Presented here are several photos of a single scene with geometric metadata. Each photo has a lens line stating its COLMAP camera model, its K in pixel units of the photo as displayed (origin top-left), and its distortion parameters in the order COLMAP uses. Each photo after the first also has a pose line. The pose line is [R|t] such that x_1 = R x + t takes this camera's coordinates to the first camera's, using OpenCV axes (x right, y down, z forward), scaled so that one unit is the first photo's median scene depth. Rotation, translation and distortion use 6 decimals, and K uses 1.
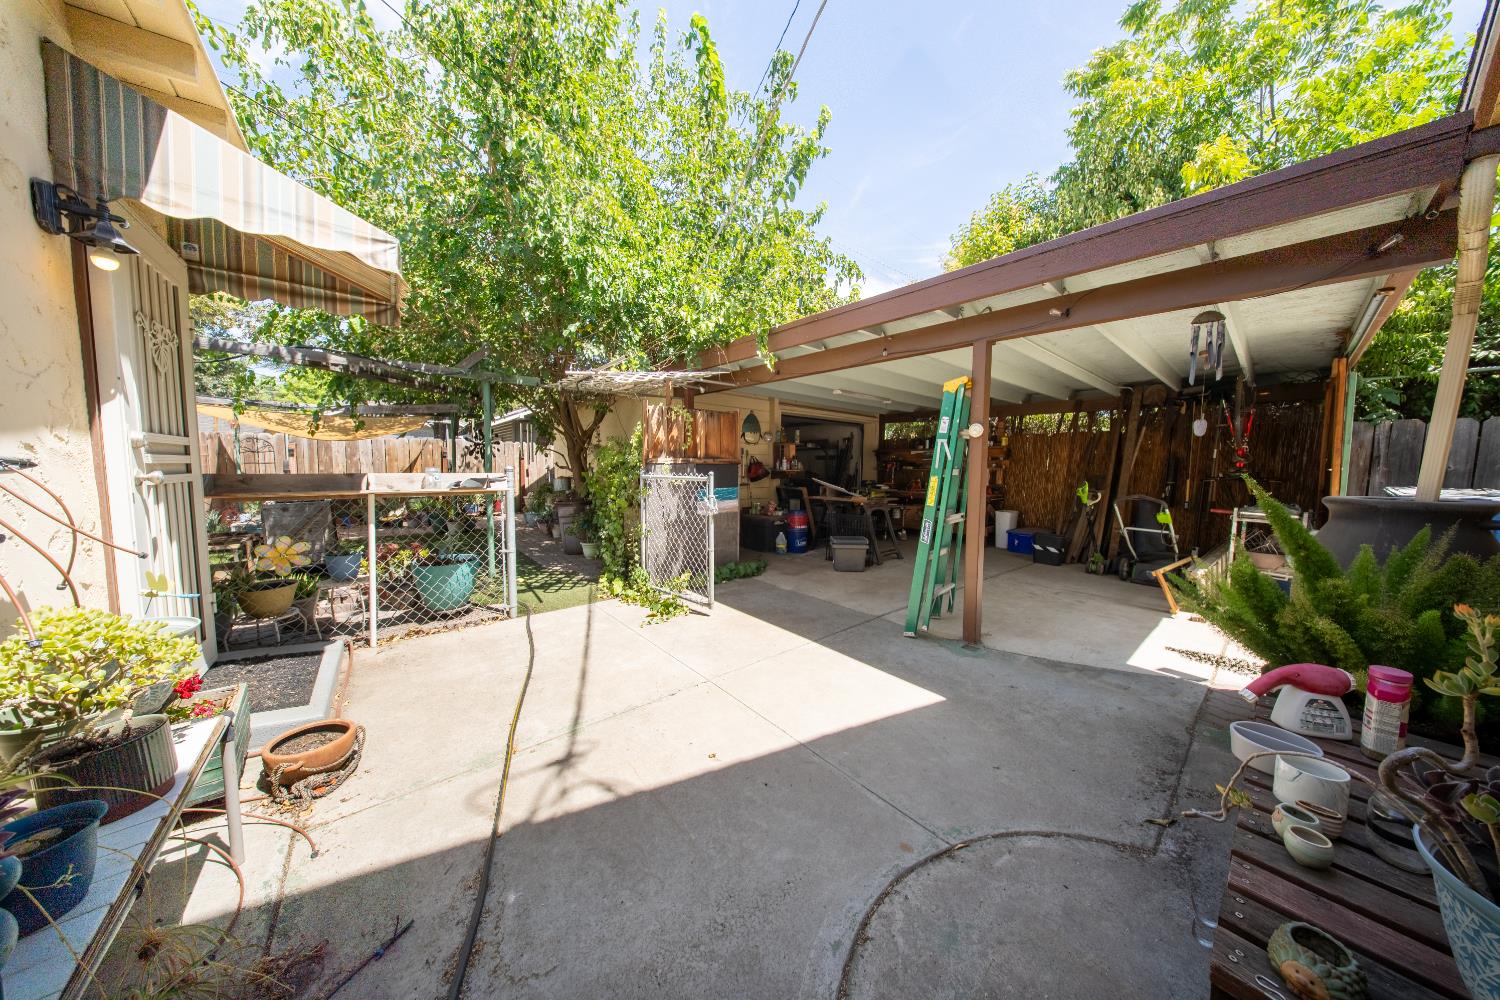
lens RADIAL K [[441.0, 0, 755.7], [0, 441.0, 498.1], [0, 0, 1]] dist [-0.002624, -0.000226]
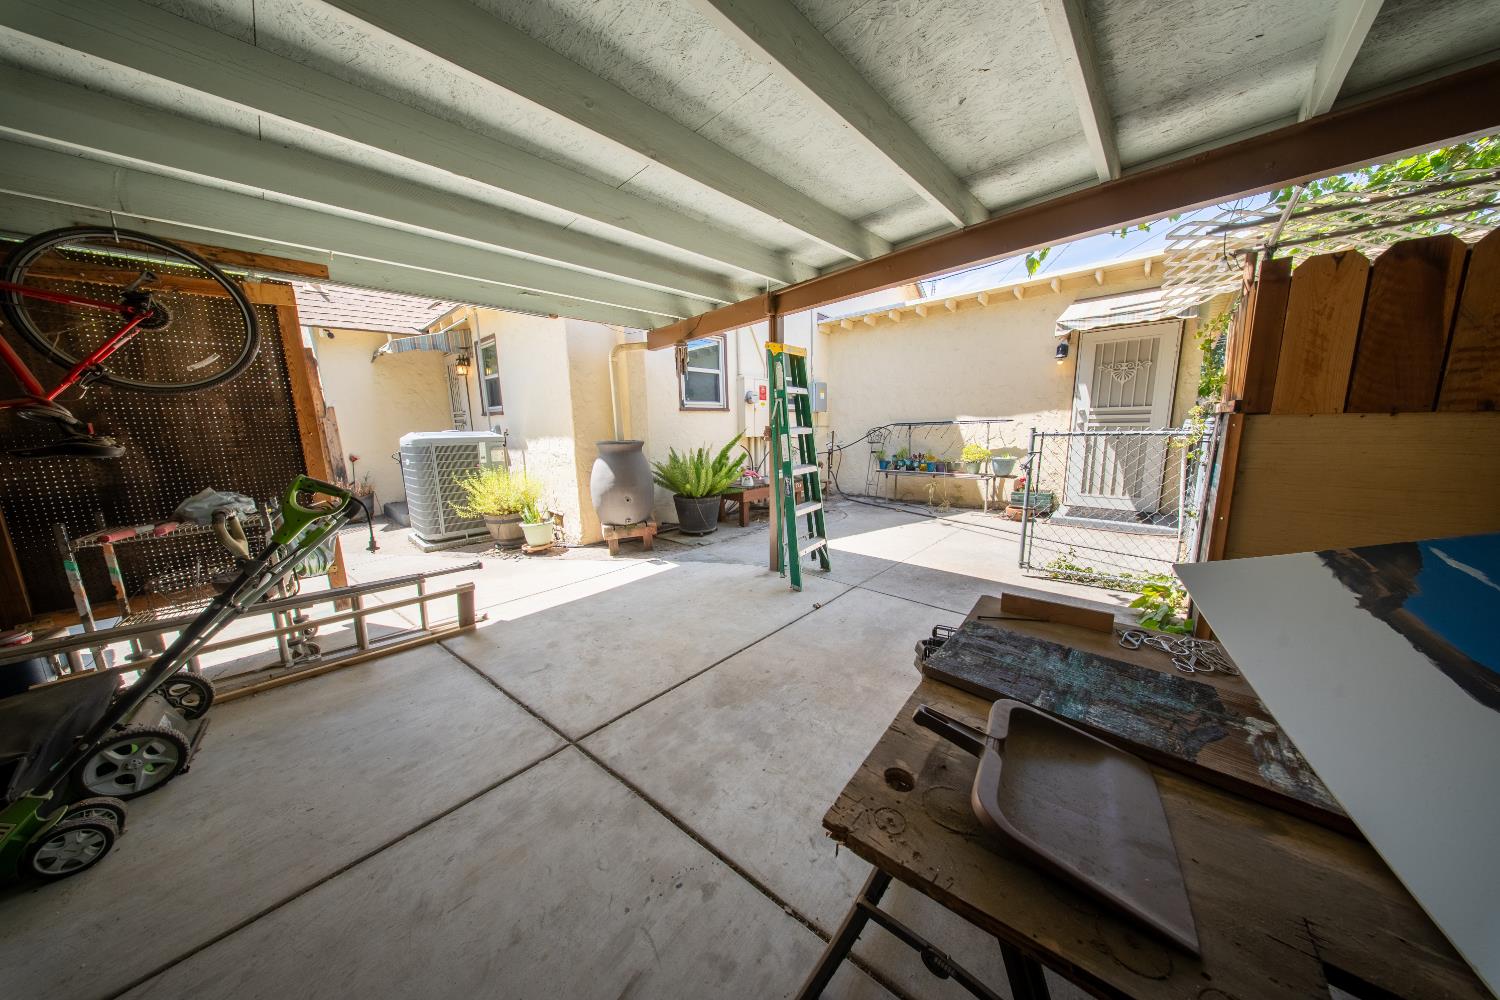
lens RADIAL K [[441.0, 0, 751.5], [0, 441.0, 496.3], [0, 0, 1]] dist [-0.002624, -0.000226]
pose [[-0.995709, 0.028006, -0.088197, 0.768604], [0.007155, 0.973550, 0.228362, -0.173988], [0.092260, 0.226751, -0.969573, 2.483370]]
